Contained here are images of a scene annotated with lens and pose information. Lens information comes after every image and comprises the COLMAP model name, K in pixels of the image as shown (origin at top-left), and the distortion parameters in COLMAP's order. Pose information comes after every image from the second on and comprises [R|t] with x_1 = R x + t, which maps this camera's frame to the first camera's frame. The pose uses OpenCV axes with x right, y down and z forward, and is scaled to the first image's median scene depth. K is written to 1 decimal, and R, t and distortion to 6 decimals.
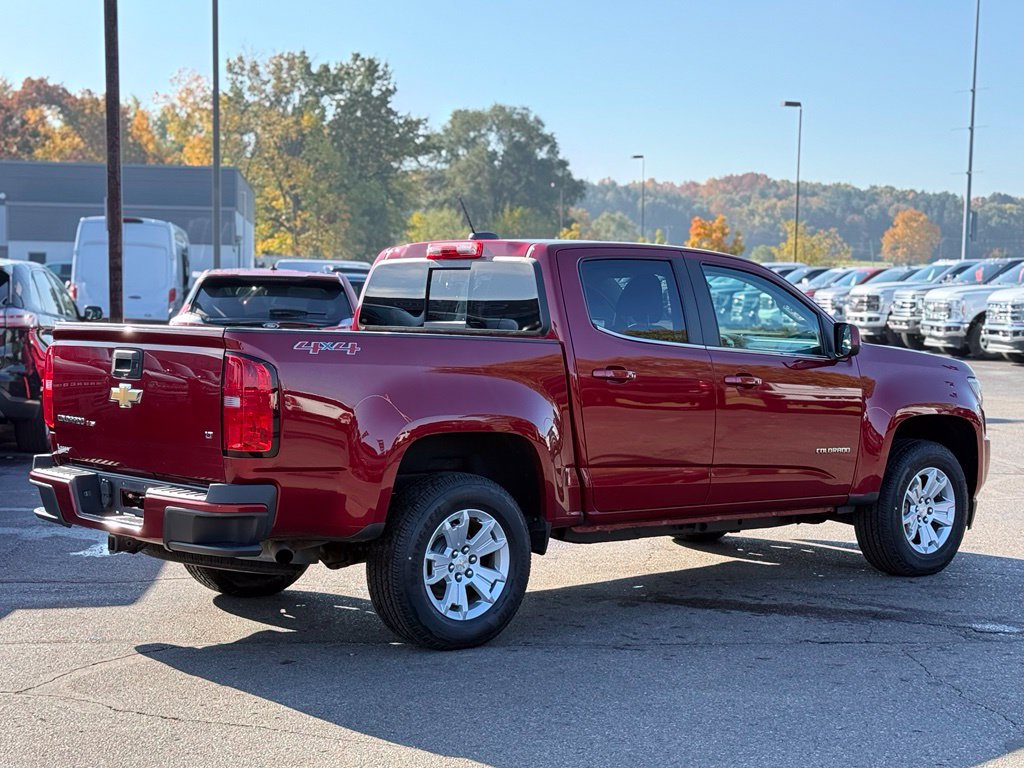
lens RADIAL K [[2333.9, 0, 512.0], [0, 2333.9, 384.0], [0, 0, 1]] dist [0.255586, -0.105110]
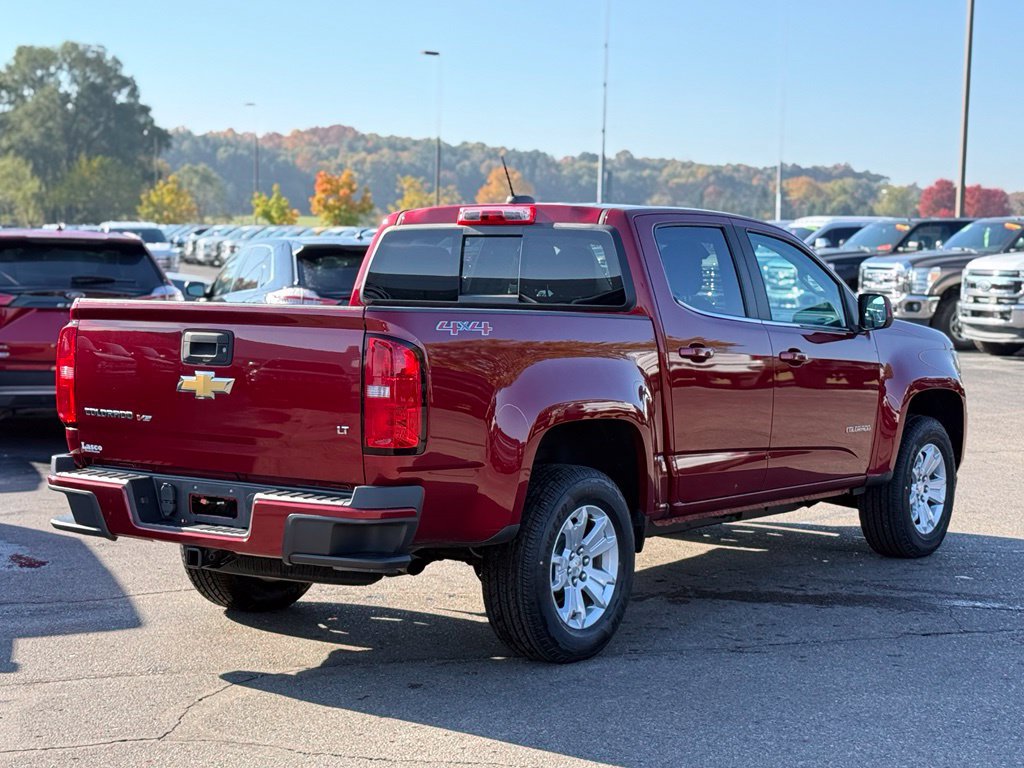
lens RADIAL K [[2433.0, 0, 512.0], [0, 2433.0, 384.0], [0, 0, 1]] dist [0.220815, 0.367629]
pose [[0.949583, -0.015834, 0.313116, -0.154733], [0.010106, 0.999751, 0.019909, -0.005531], [-0.313353, -0.015741, 0.949506, 0.054840]]
